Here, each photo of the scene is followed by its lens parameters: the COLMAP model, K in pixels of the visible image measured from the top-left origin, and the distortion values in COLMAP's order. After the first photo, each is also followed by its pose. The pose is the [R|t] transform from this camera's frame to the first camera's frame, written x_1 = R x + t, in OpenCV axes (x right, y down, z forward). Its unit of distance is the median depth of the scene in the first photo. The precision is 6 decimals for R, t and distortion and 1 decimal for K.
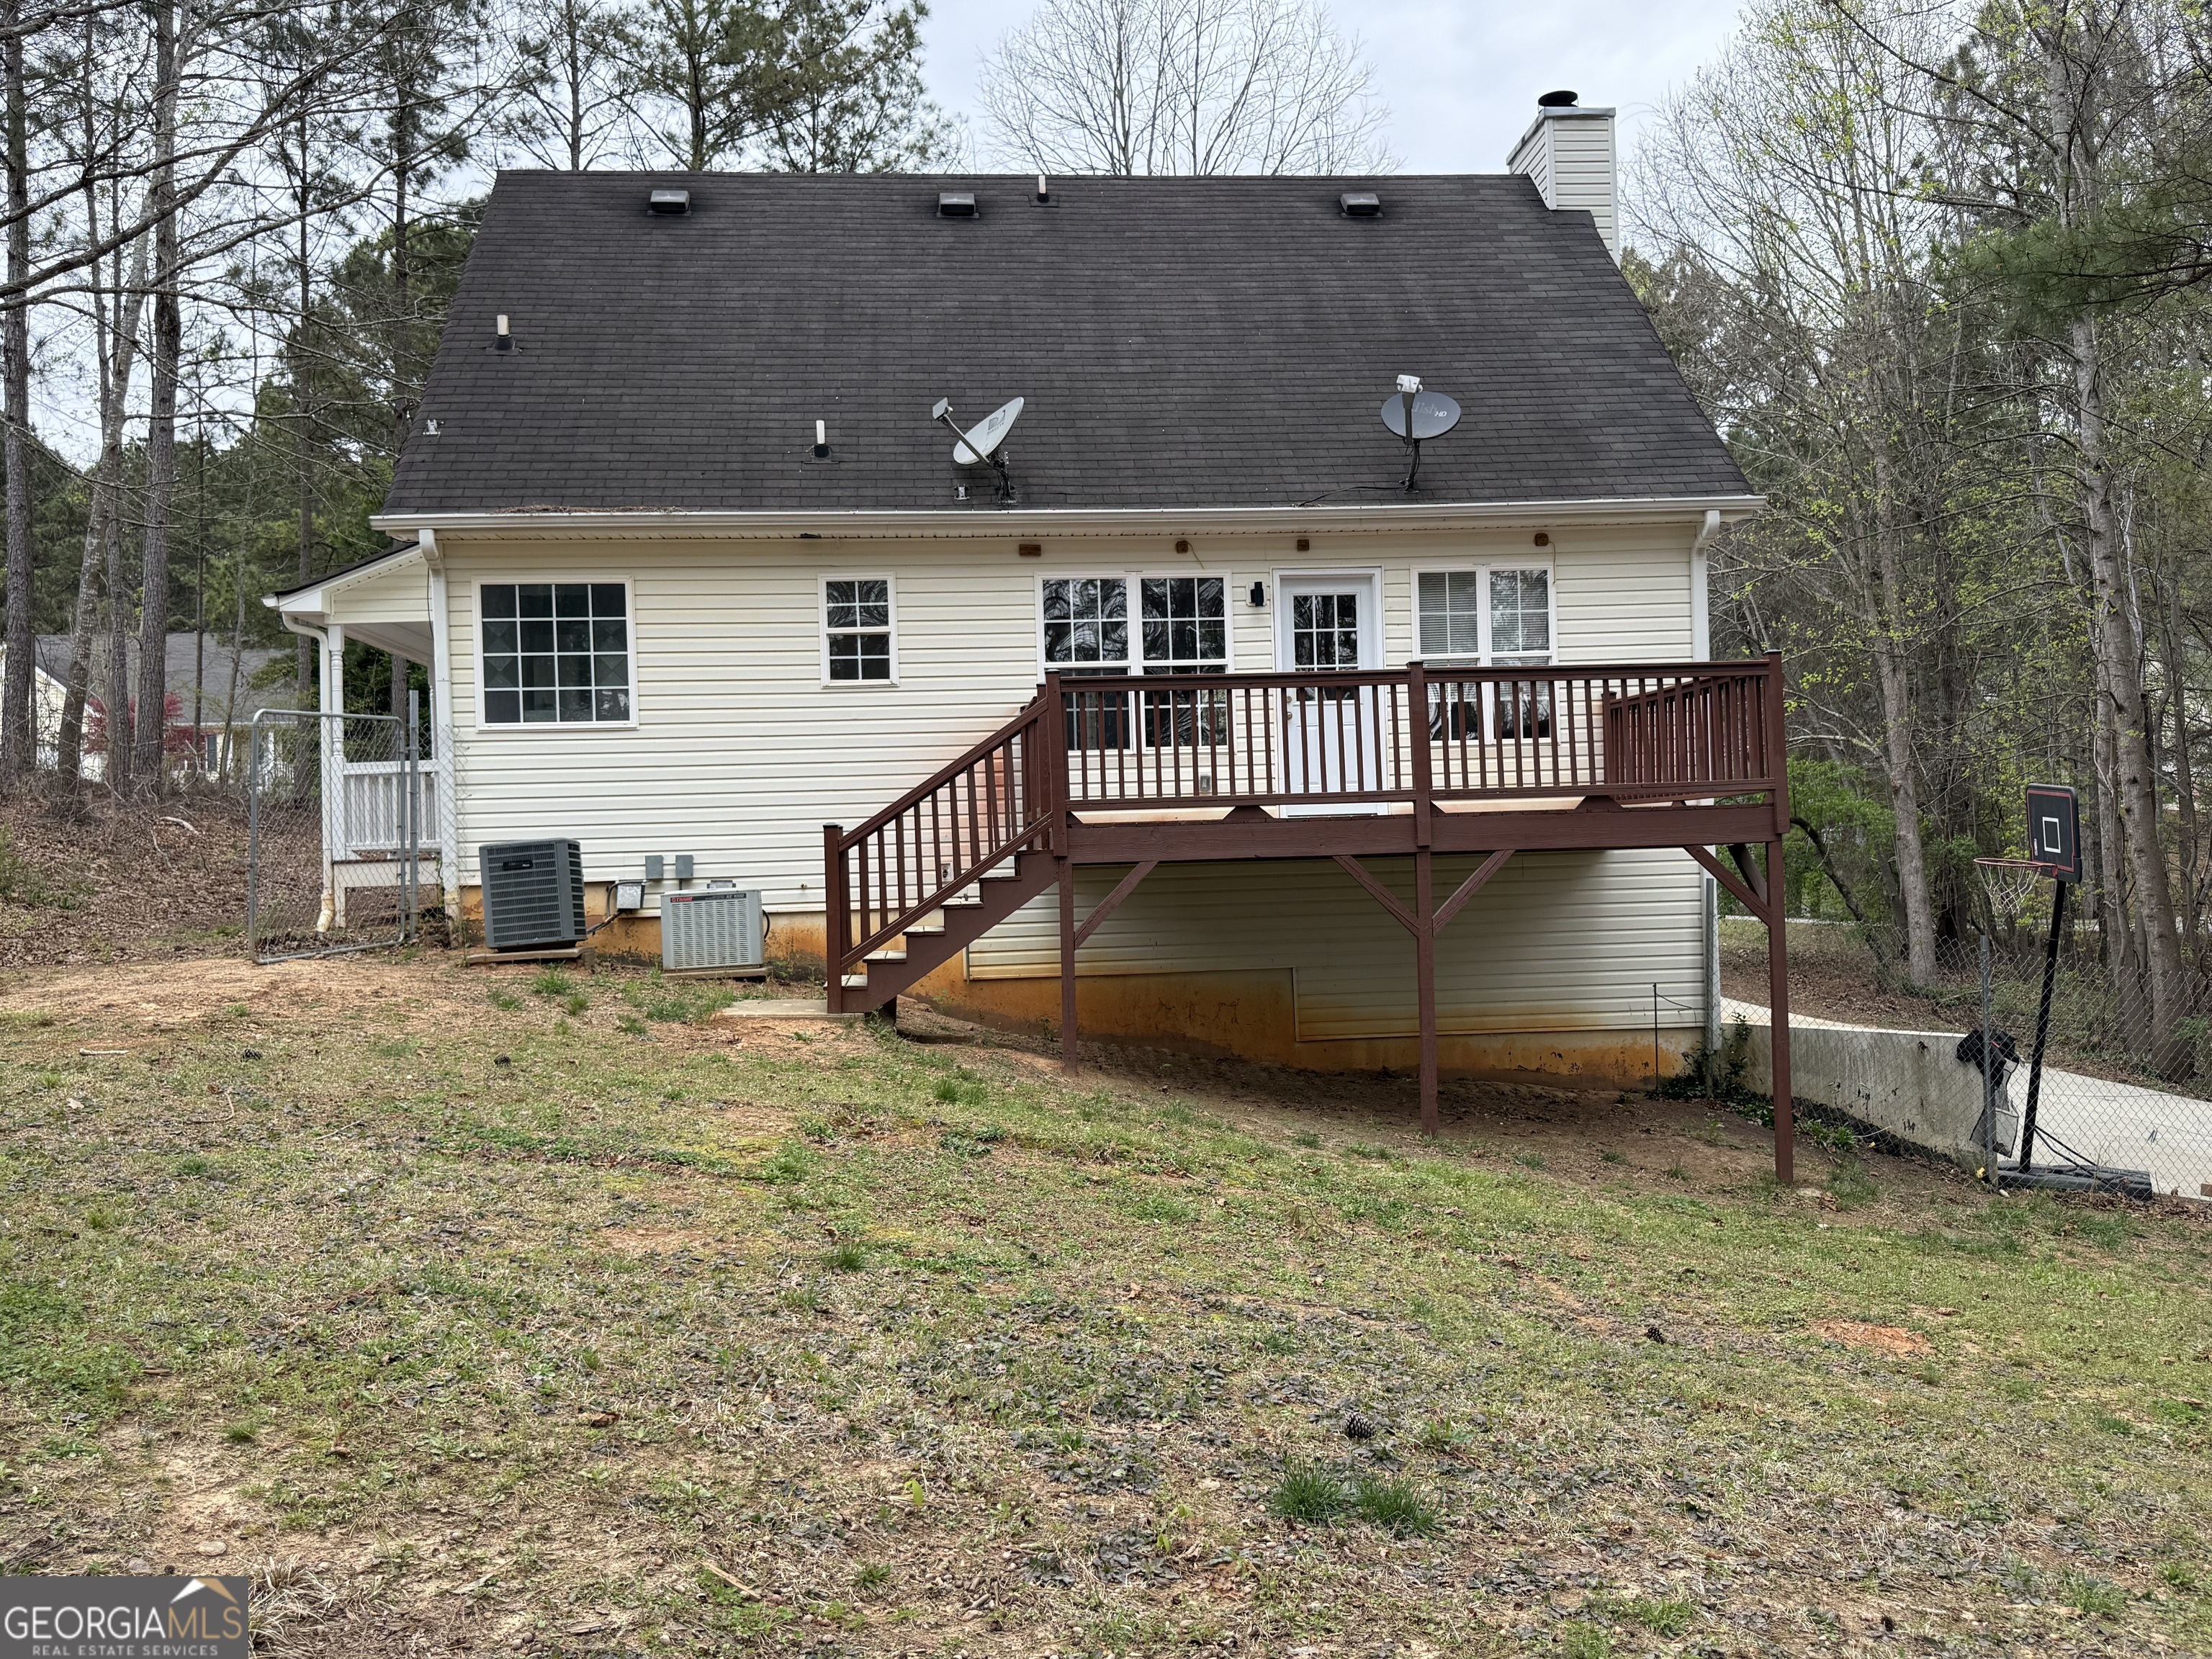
lens RADIAL K [[1800.1, 0, 1099.7], [0, 1800.1, 822.7], [0, 0, 1]] dist [0.057203, -0.077871]
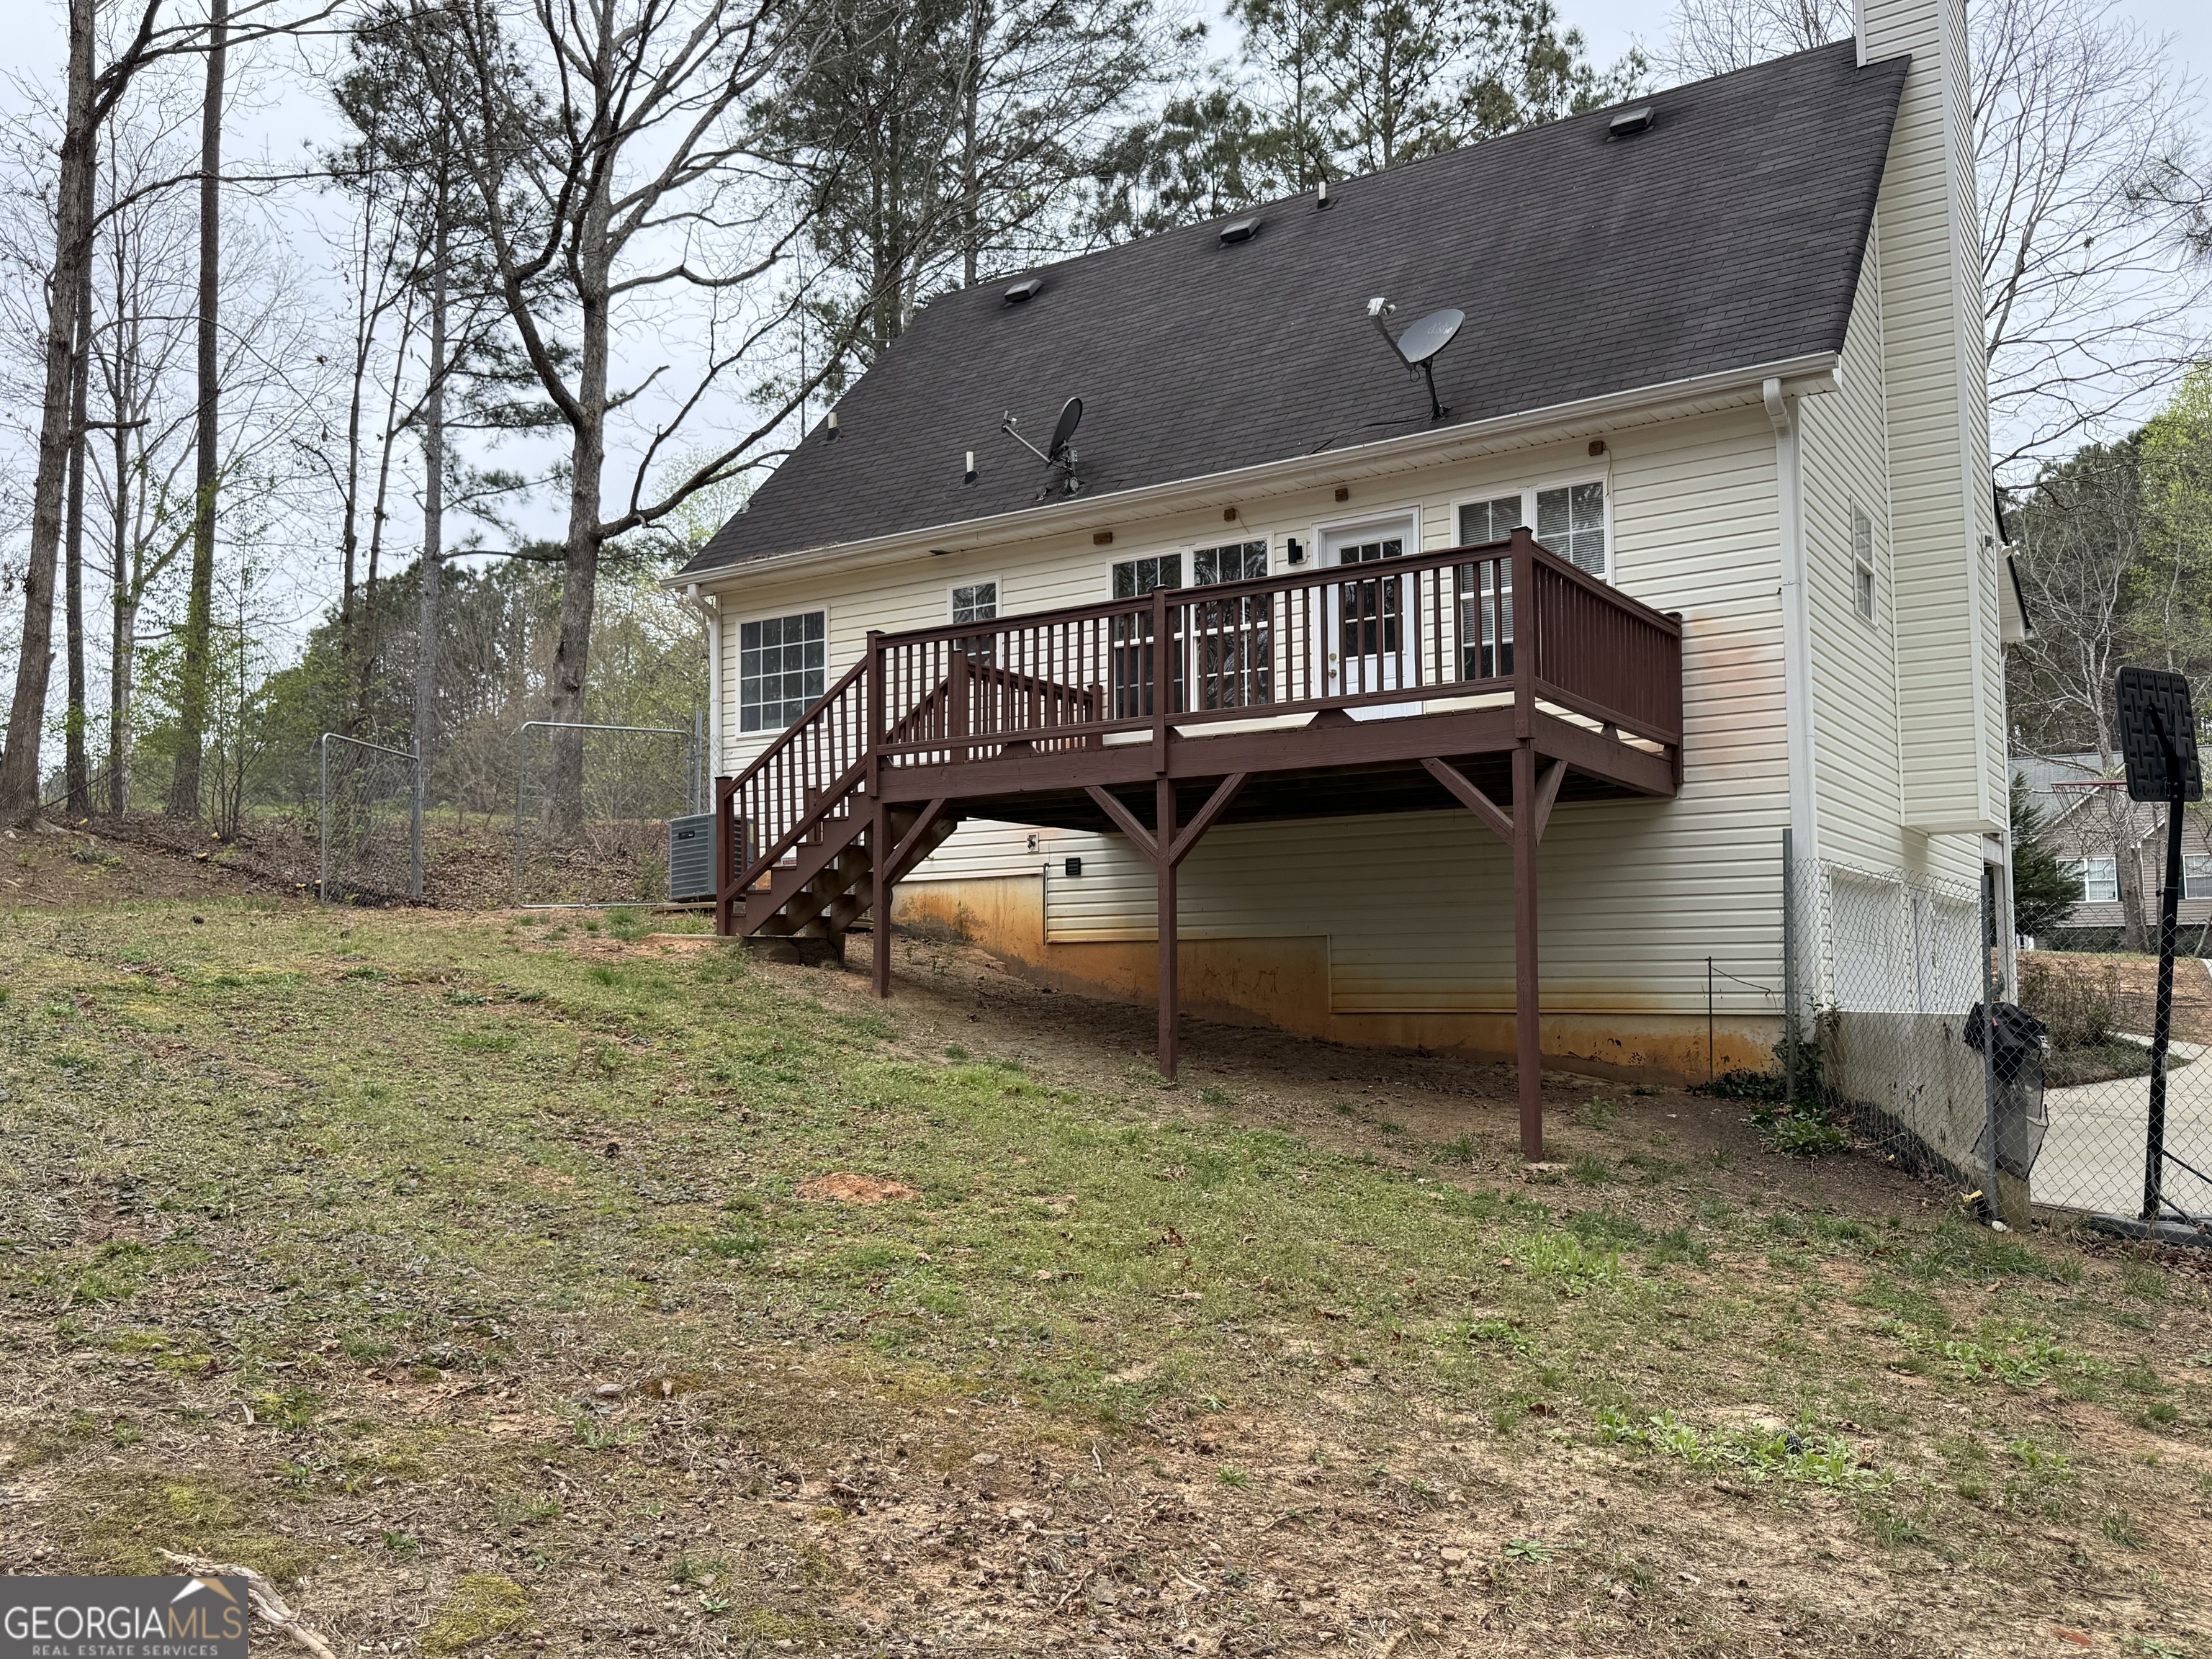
lens RADIAL K [[1800.1, 0, 1109.6], [0, 1800.1, 837.0], [0, 0, 1]] dist [0.057203, -0.077871]
pose [[0.772919, -0.032045, -0.633694, 0.677474], [-0.008244, 0.998132, -0.060530, 0.094892], [0.634451, 0.052009, 0.771212, 0.207588]]
